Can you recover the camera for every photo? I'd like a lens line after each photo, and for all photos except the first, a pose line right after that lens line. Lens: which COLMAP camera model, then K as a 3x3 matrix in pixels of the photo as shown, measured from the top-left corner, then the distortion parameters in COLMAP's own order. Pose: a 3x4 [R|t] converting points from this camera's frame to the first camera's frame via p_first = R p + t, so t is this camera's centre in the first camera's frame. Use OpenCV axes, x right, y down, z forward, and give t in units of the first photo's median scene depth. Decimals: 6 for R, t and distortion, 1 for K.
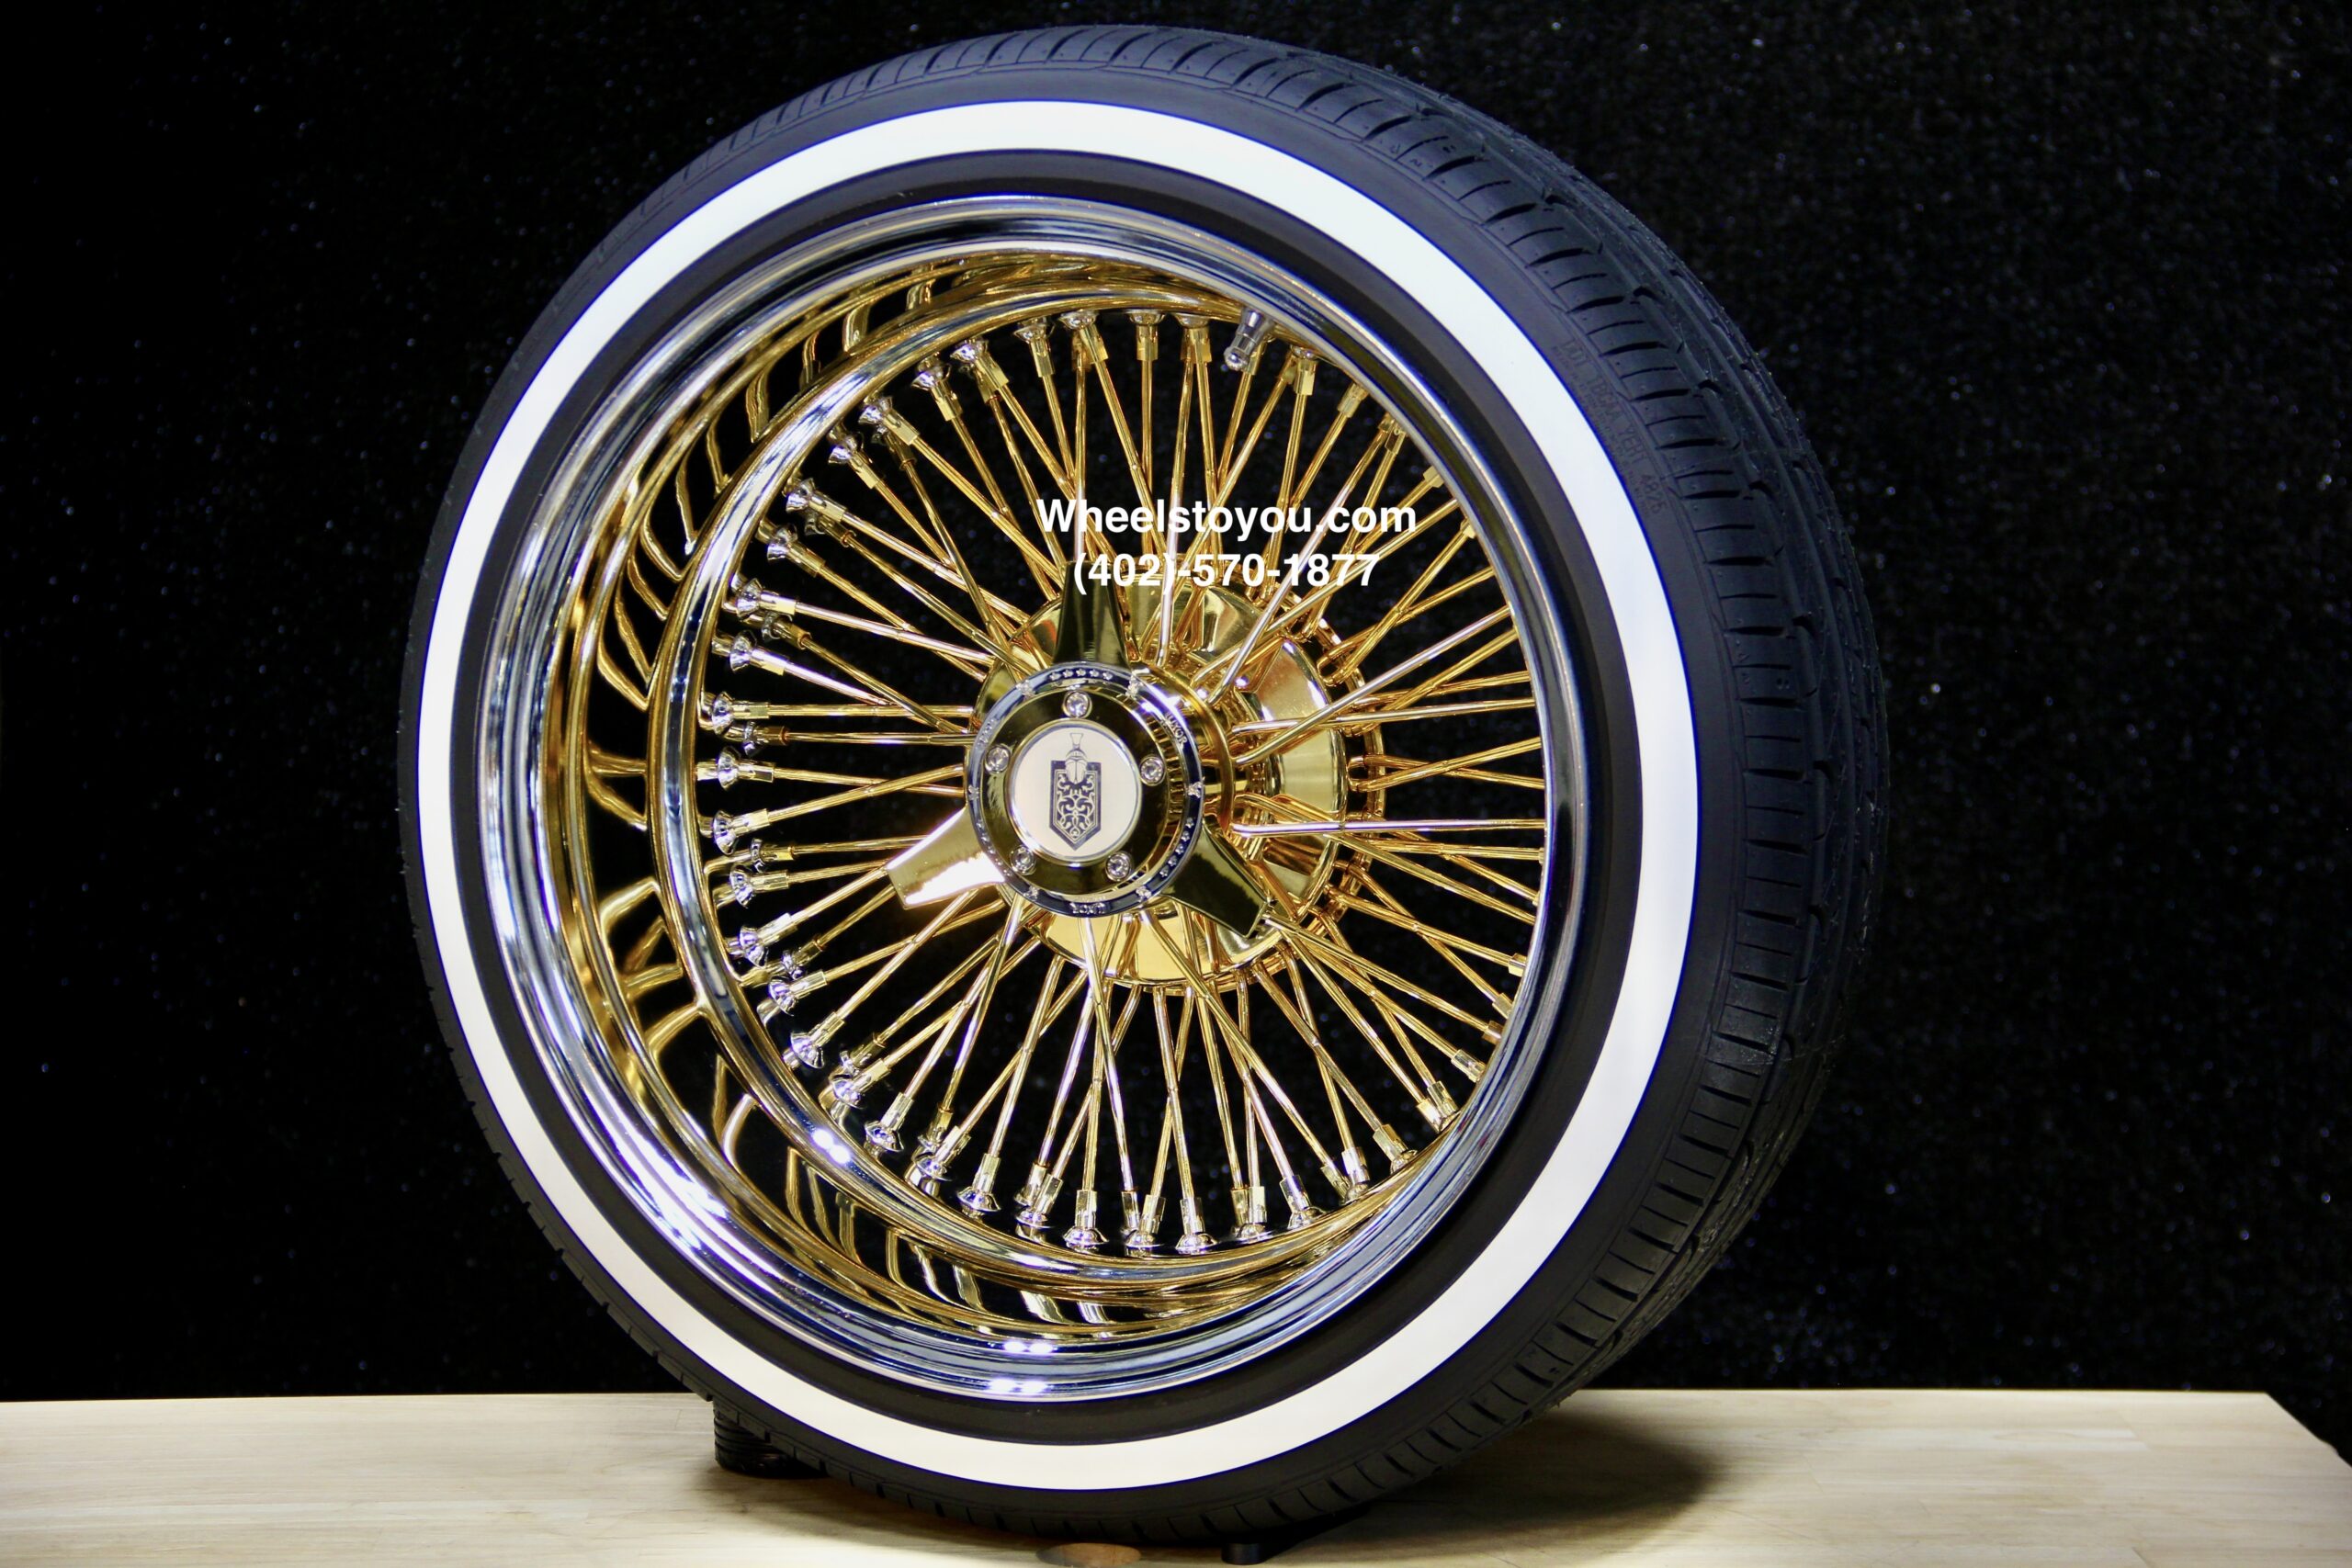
lens RADIAL K [[5042.8, 0, 1175.6], [0, 5042.8, 796.1], [0, 0, 1]] dist [0.377058, 0.000000]
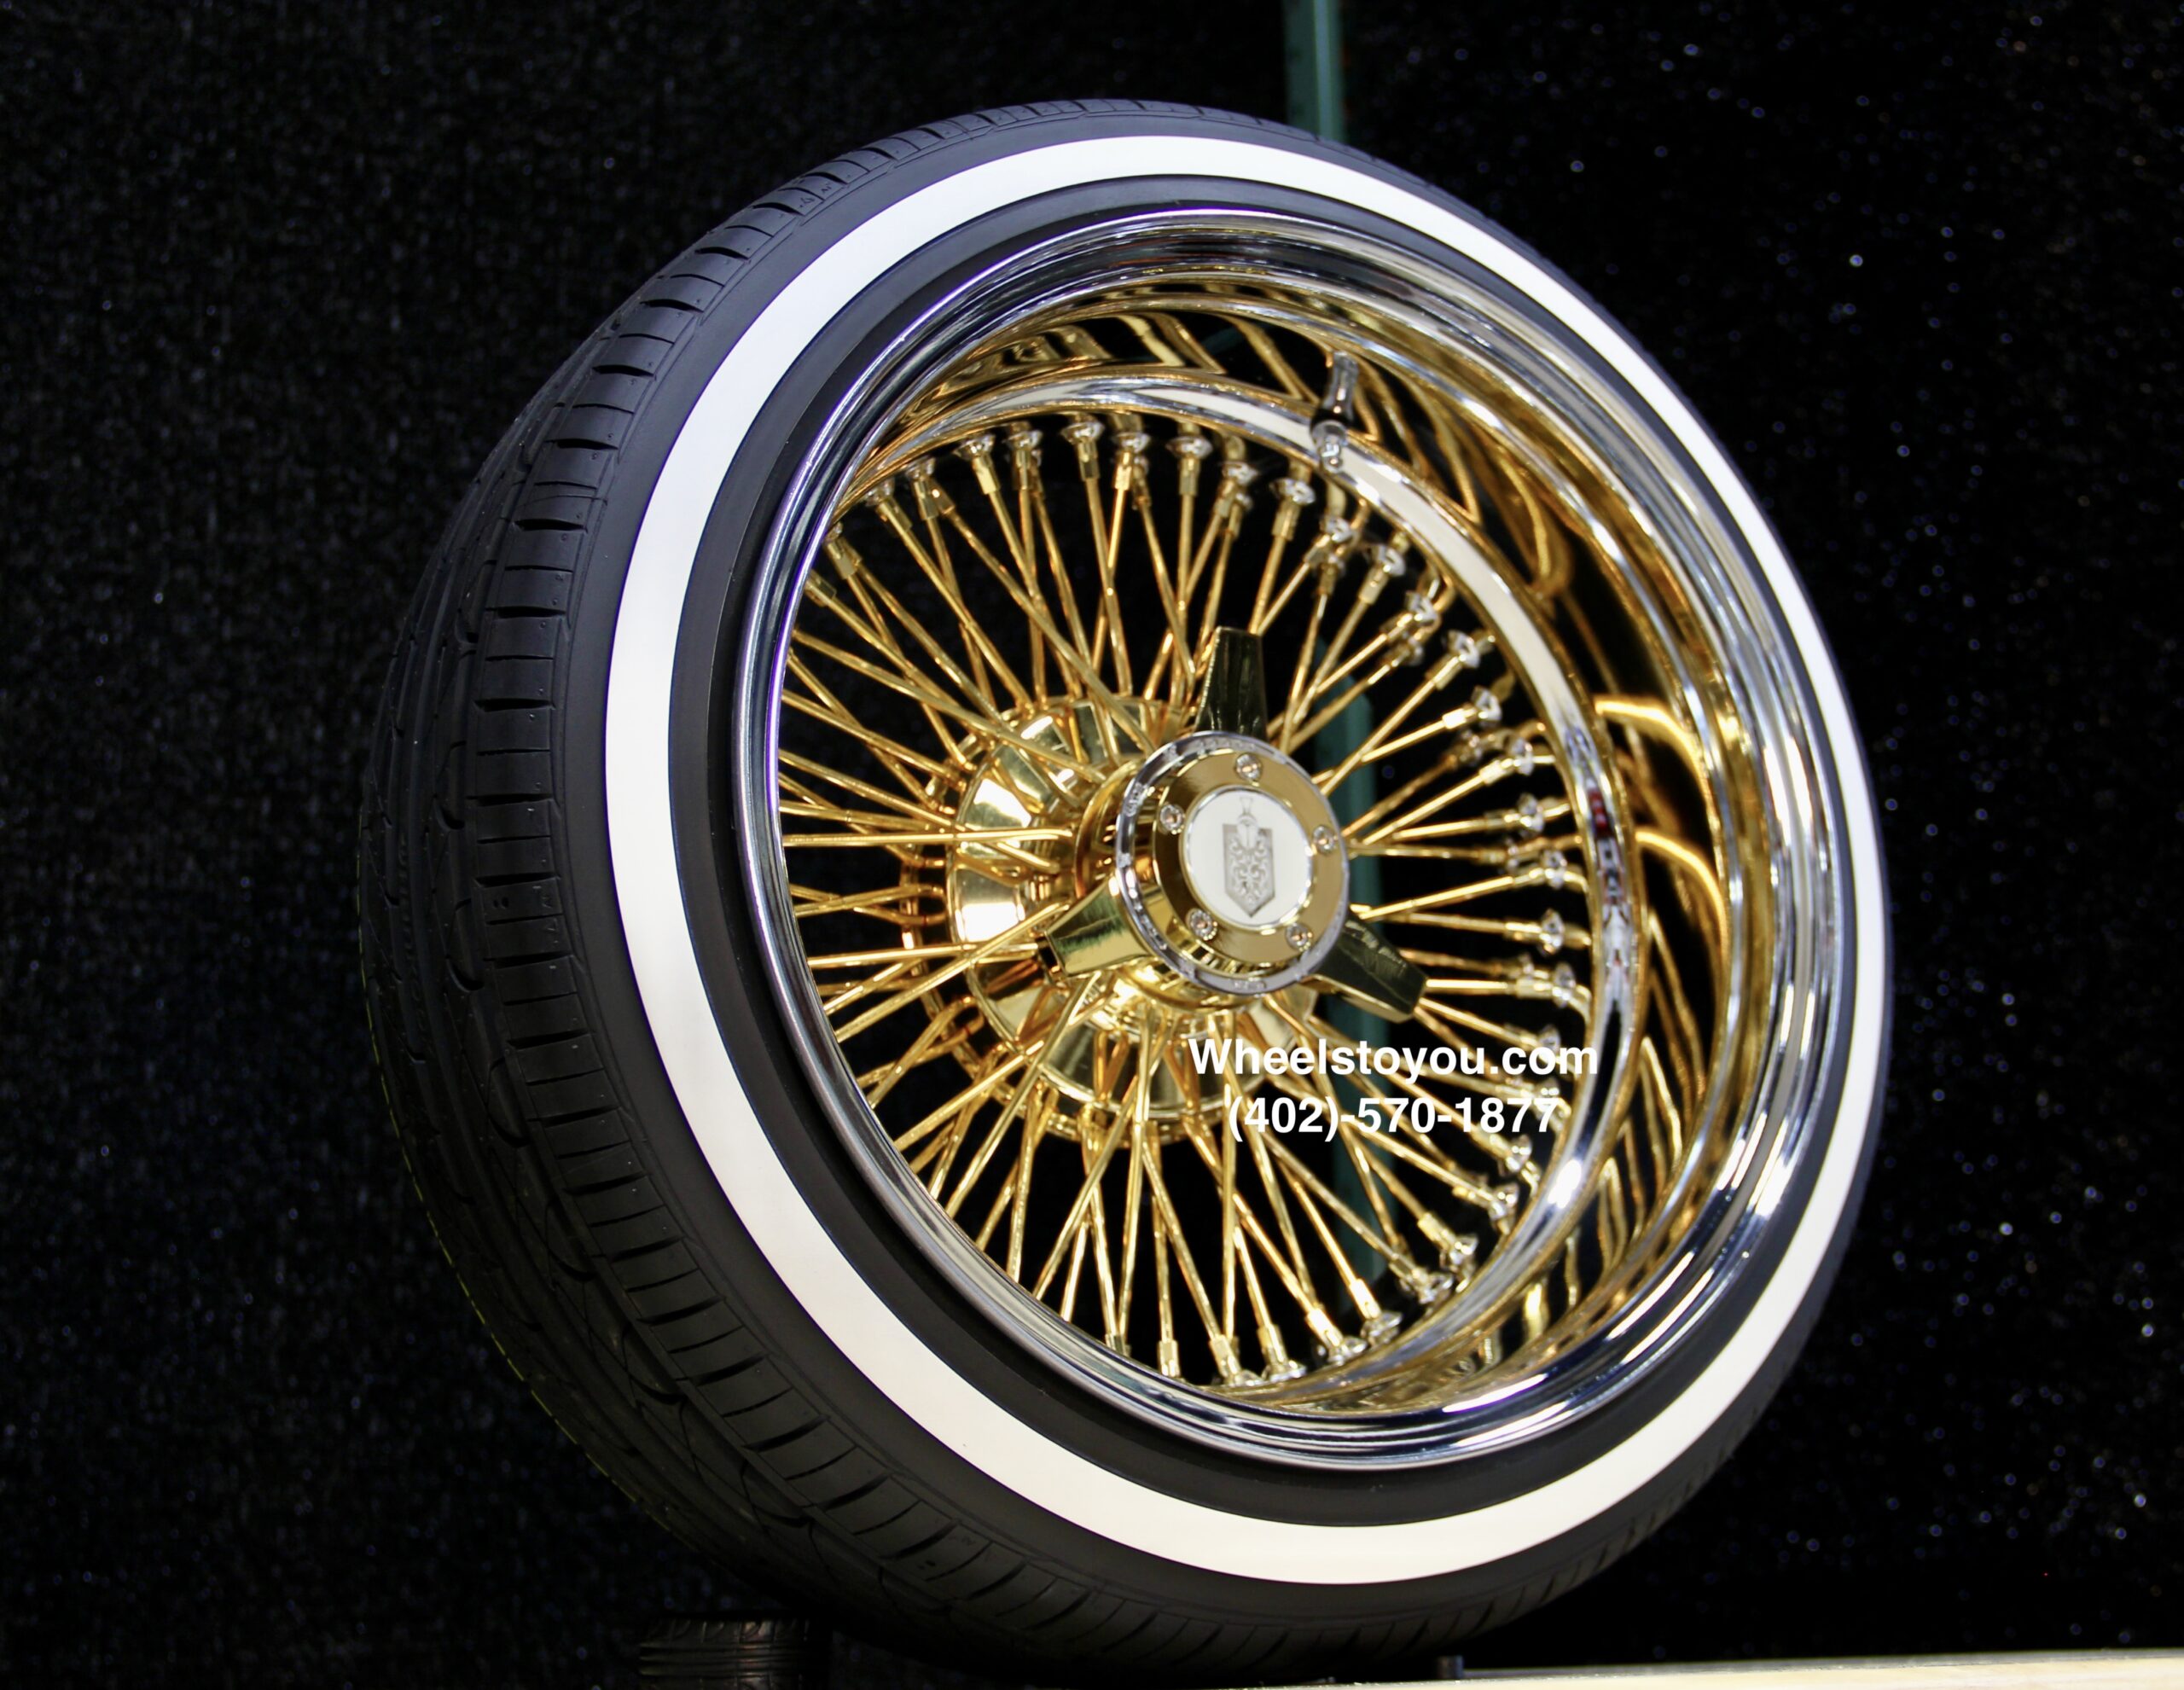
lens RADIAL K [[3599.0, 0, 1116.0], [0, 3599.0, 849.5], [0, 0, 1]] dist [0.172859, 0.000000]
pose [[0.636342, 0.155423, 0.755587, -0.527962], [0.094685, 0.956349, -0.276462, 0.176063], [-0.765574, 0.247467, 0.593849, 0.598065]]
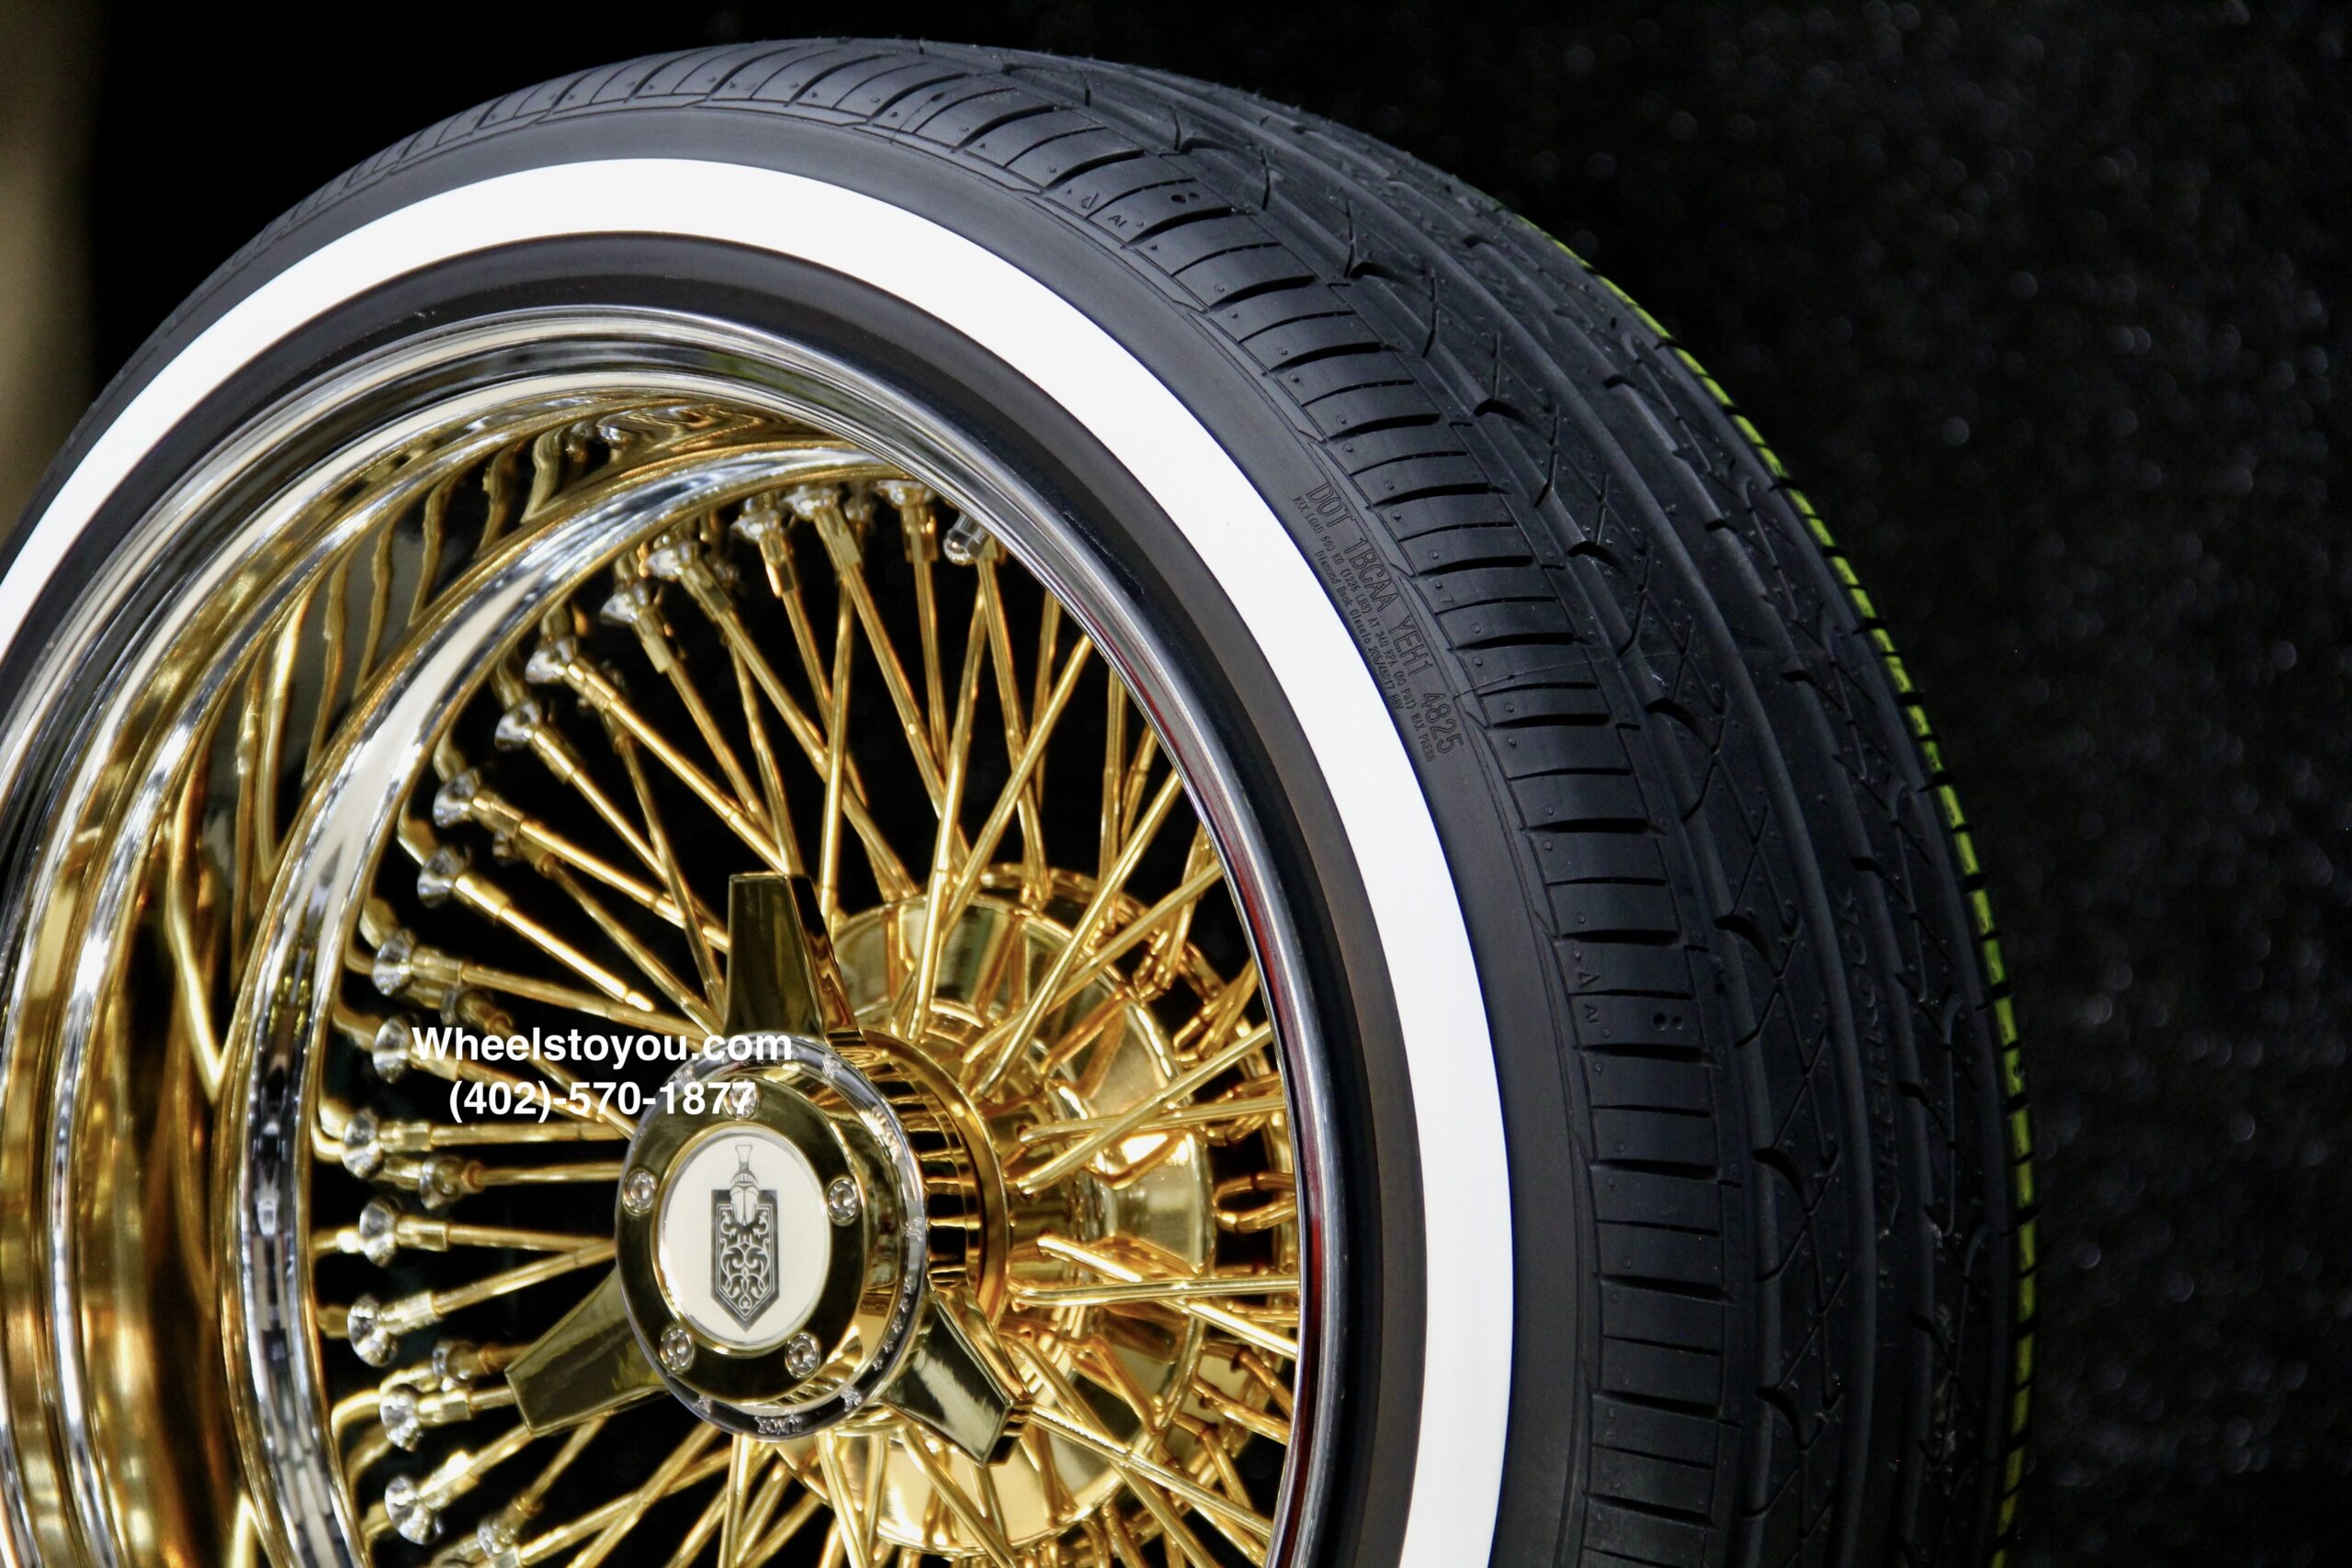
lens RADIAL K [[8298.7, 0, 1214.3], [0, 8298.7, 811.9], [0, 0, 1]] dist [0.748174, 0.000000]
pose [[0.963222, -0.035413, -0.266363, 0.306321], [0.013207, 0.996319, -0.084703, 0.033989], [0.268382, 0.078070, 0.960144, 0.009791]]
